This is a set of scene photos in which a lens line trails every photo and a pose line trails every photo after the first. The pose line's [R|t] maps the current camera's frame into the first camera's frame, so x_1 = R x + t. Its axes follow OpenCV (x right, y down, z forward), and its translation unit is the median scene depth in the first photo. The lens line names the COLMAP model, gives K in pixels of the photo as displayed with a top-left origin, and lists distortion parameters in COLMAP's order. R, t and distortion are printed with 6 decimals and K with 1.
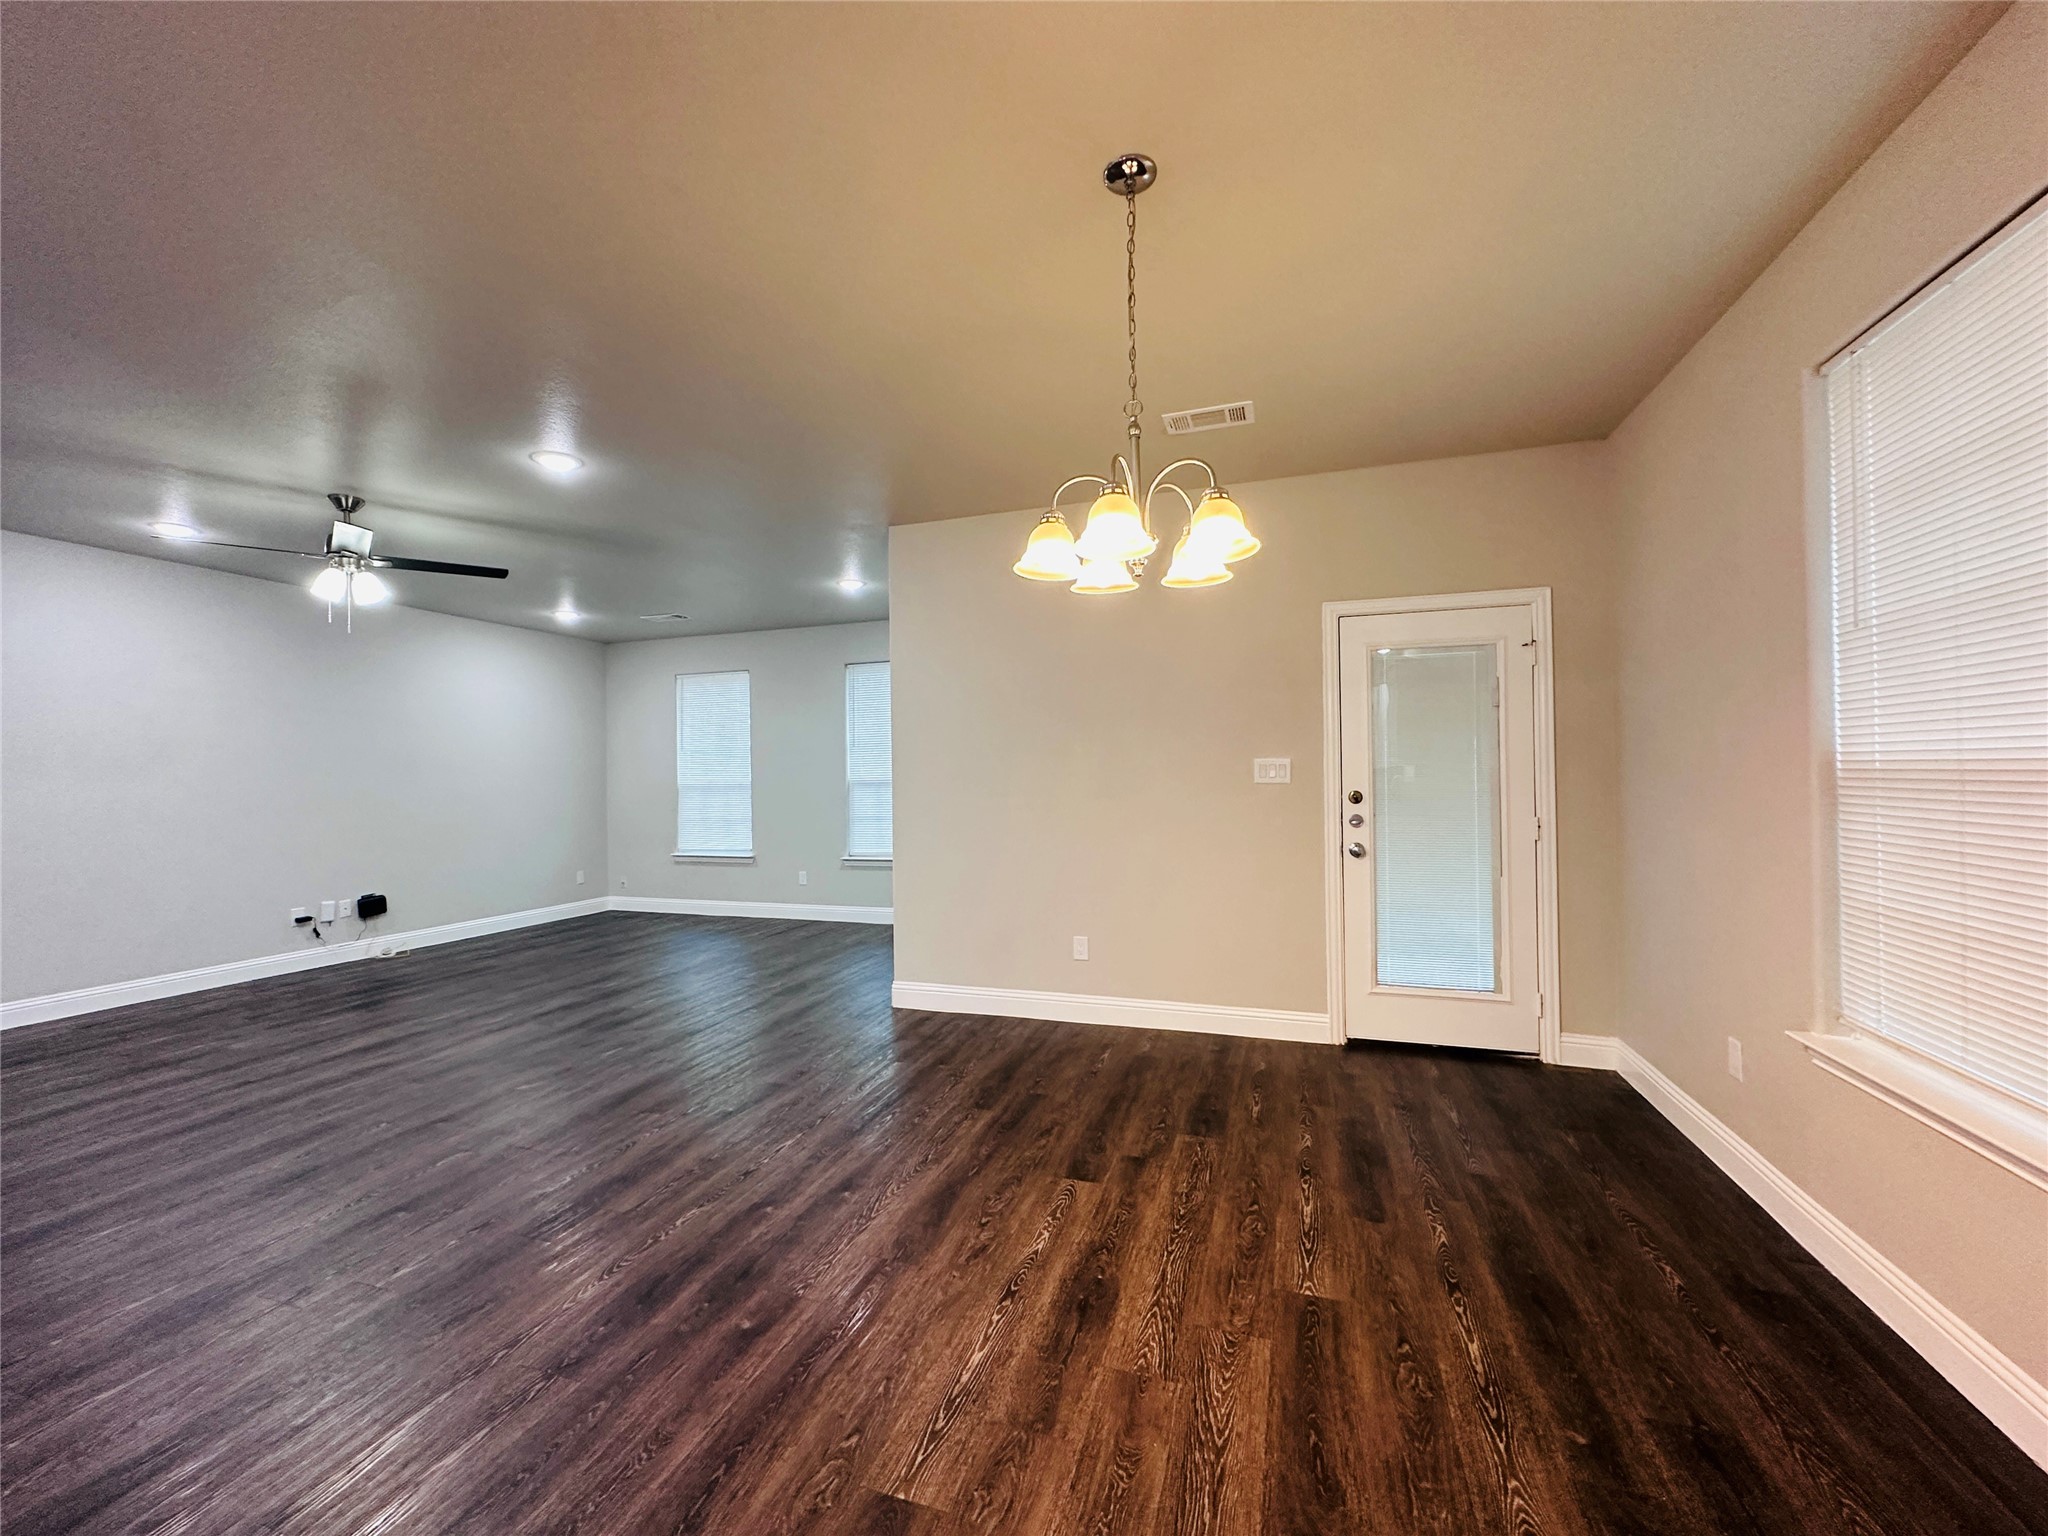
lens RADIAL K [[821.3, 0, 1027.3], [0, 821.3, 767.0], [0, 0, 1]] dist [-0.000616, -0.000240]
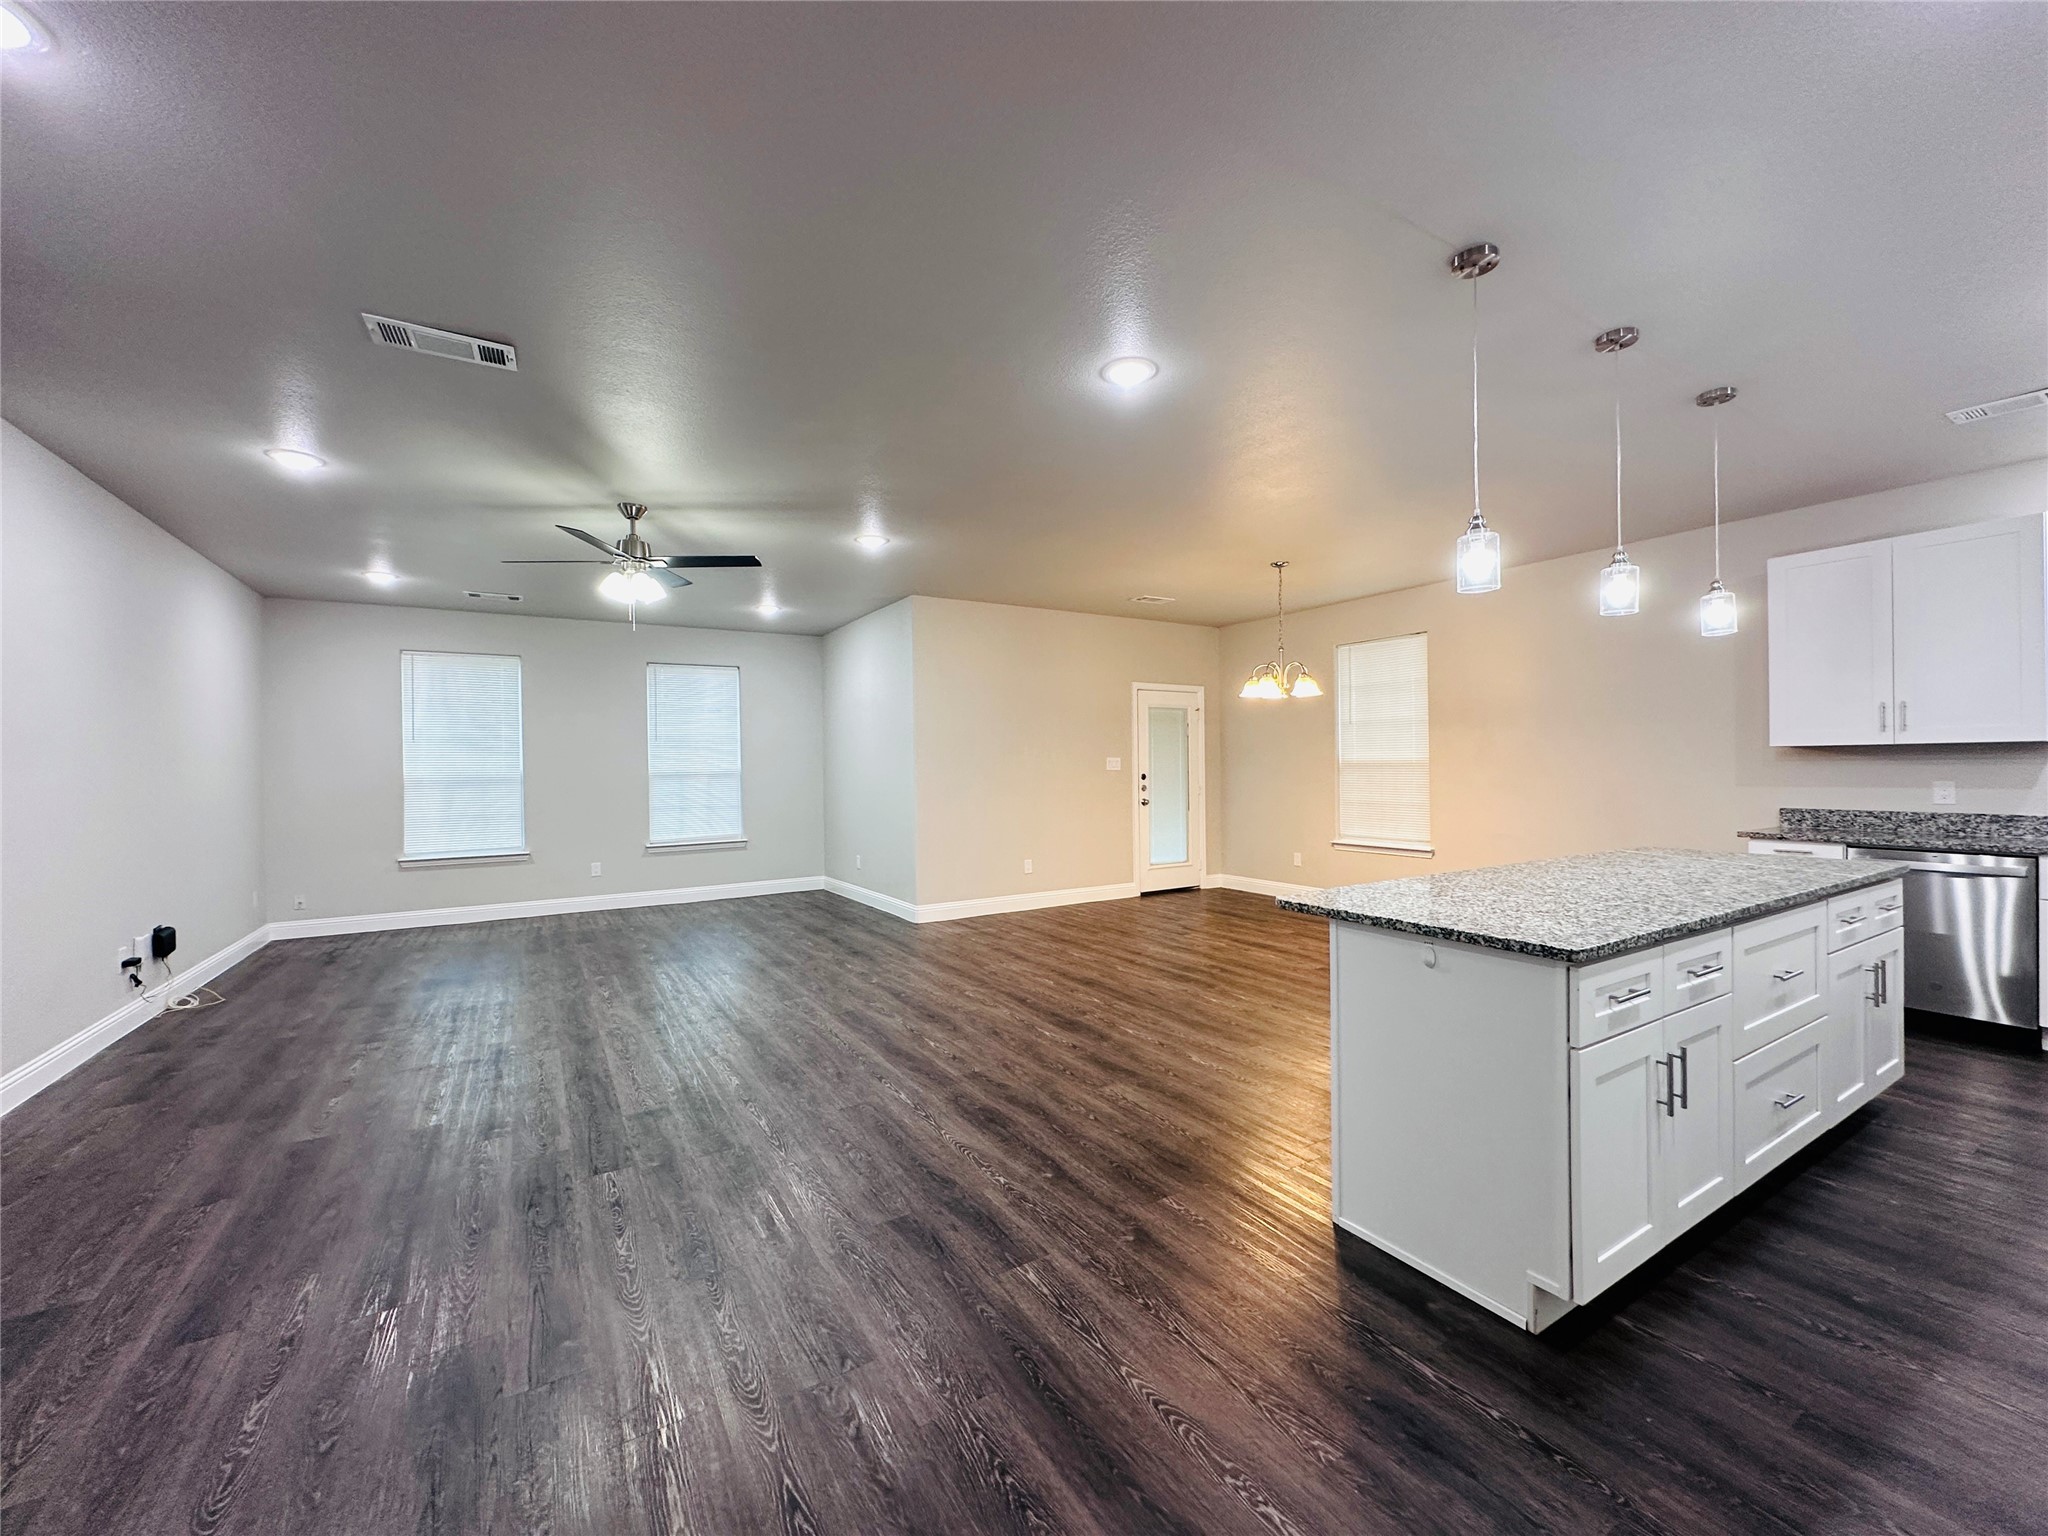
lens RADIAL K [[821.3, 0, 1027.3], [0, 821.3, 768.3], [0, 0, 1]] dist [-0.000616, -0.000240]
pose [[0.638089, 0.003512, 0.769955, -0.928145], [-0.004312, 0.999990, -0.000988, 0.012593], [-0.769951, -0.002690, 0.638098, -0.069306]]
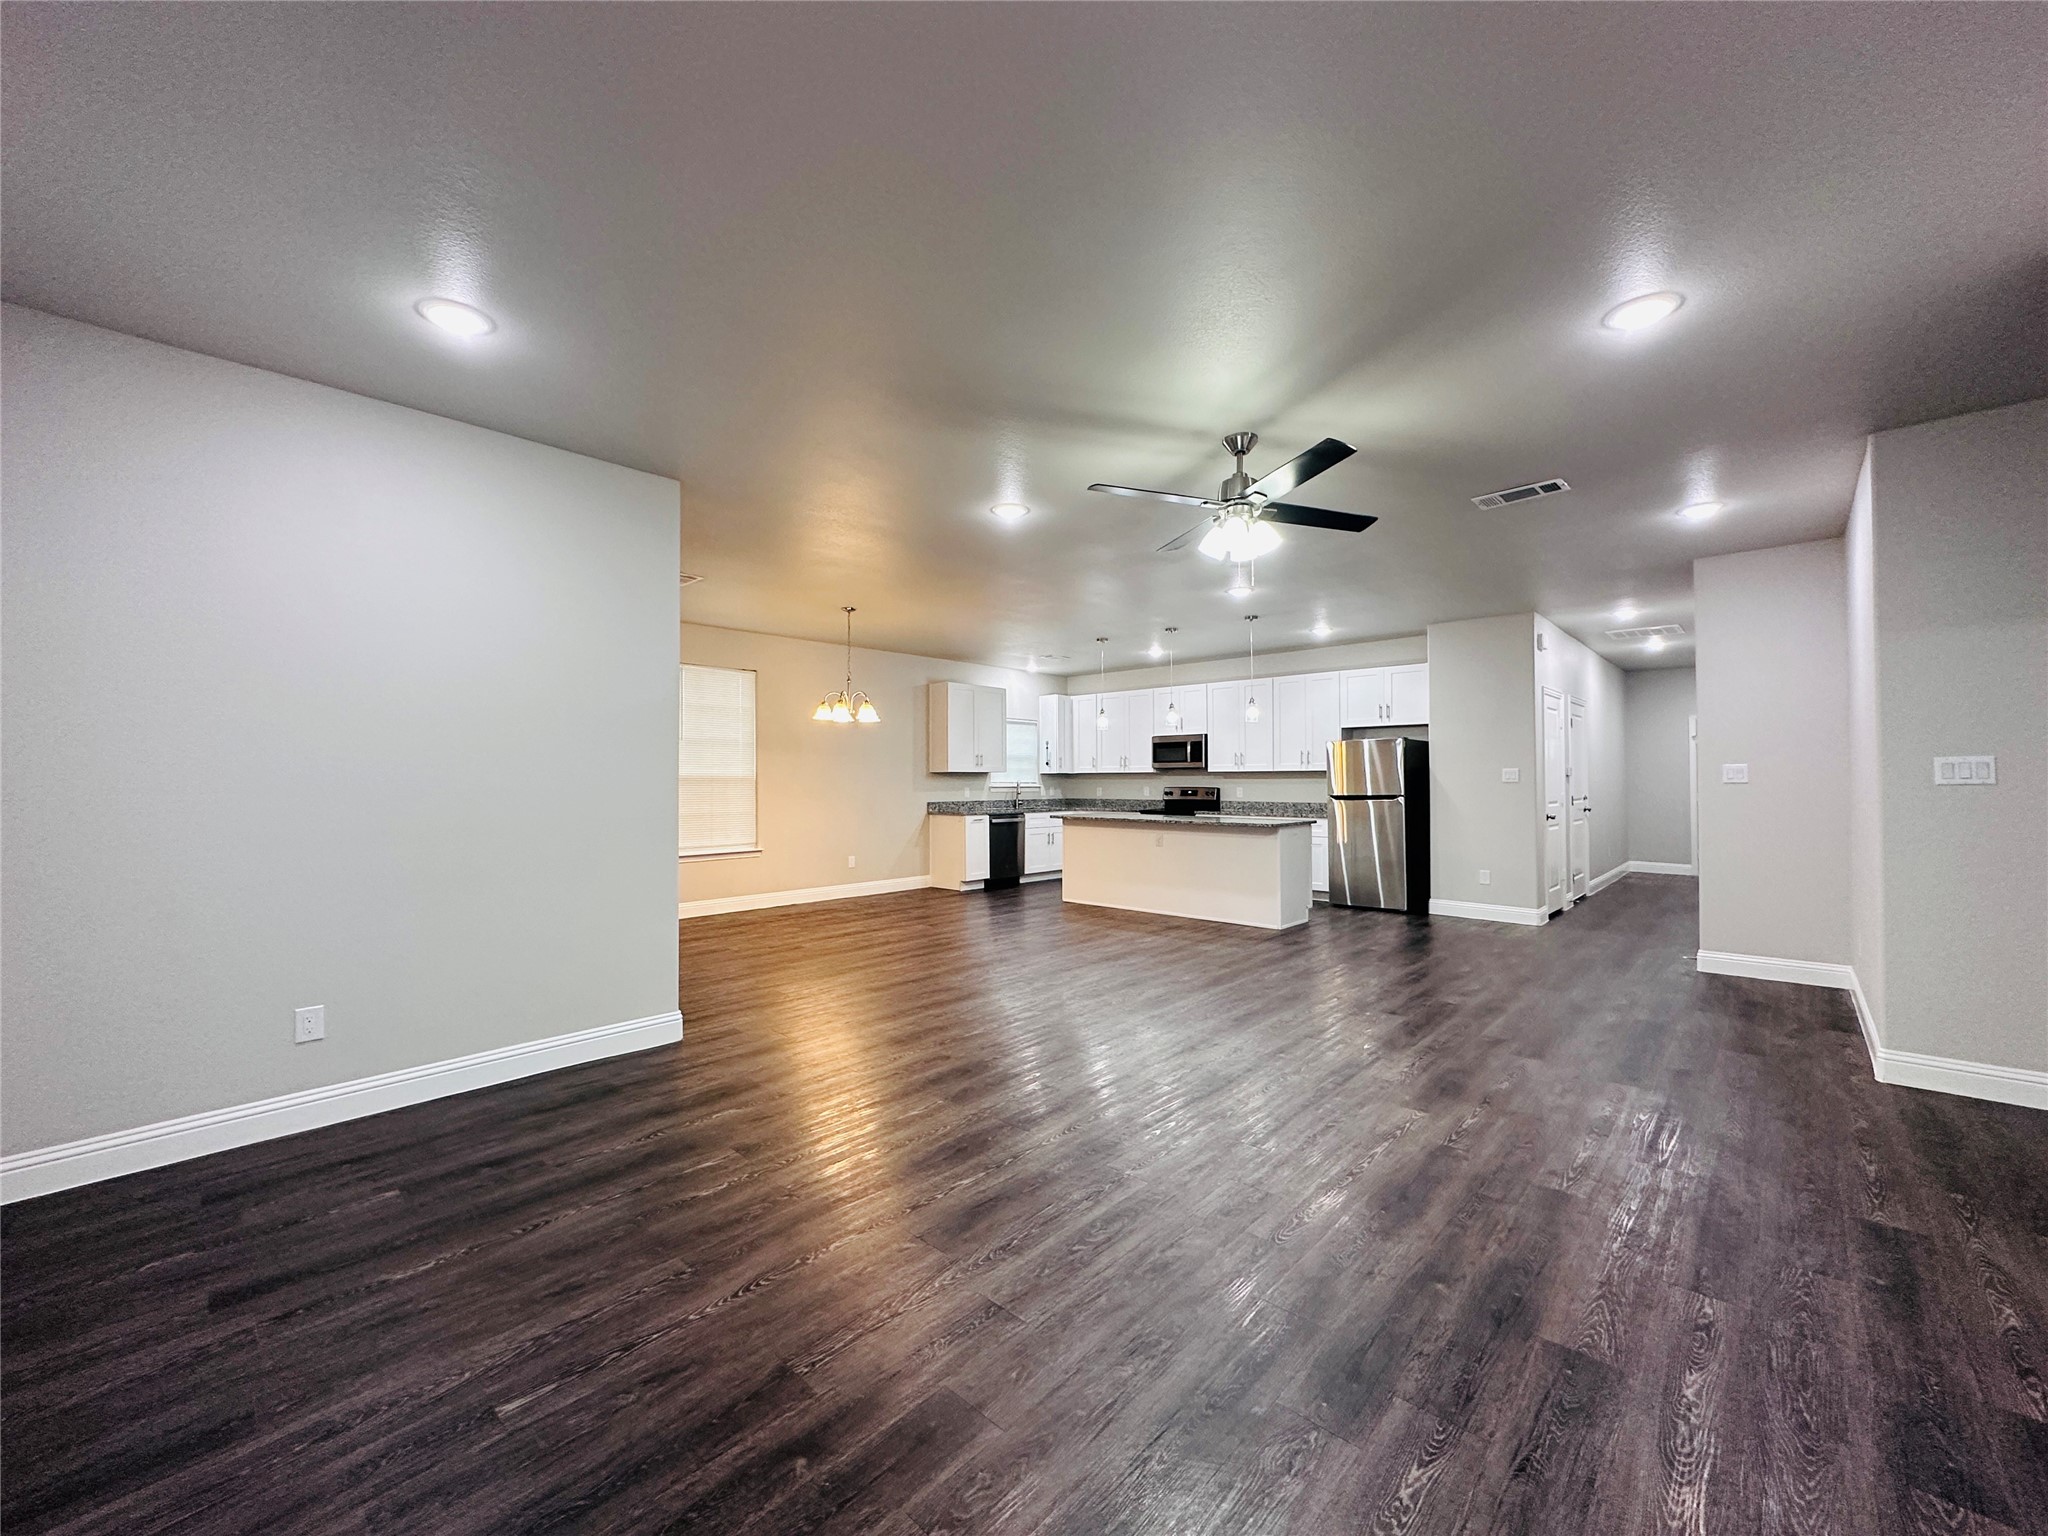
lens RADIAL K [[821.3, 0, 1031.5], [0, 821.3, 764.6], [0, 0, 1]] dist [-0.000616, -0.000240]
pose [[-0.913884, 0.024421, 0.405239, -0.677379], [0.012127, 0.999386, -0.032878, 0.029983], [-0.405793, -0.025132, -0.913619, 1.302735]]
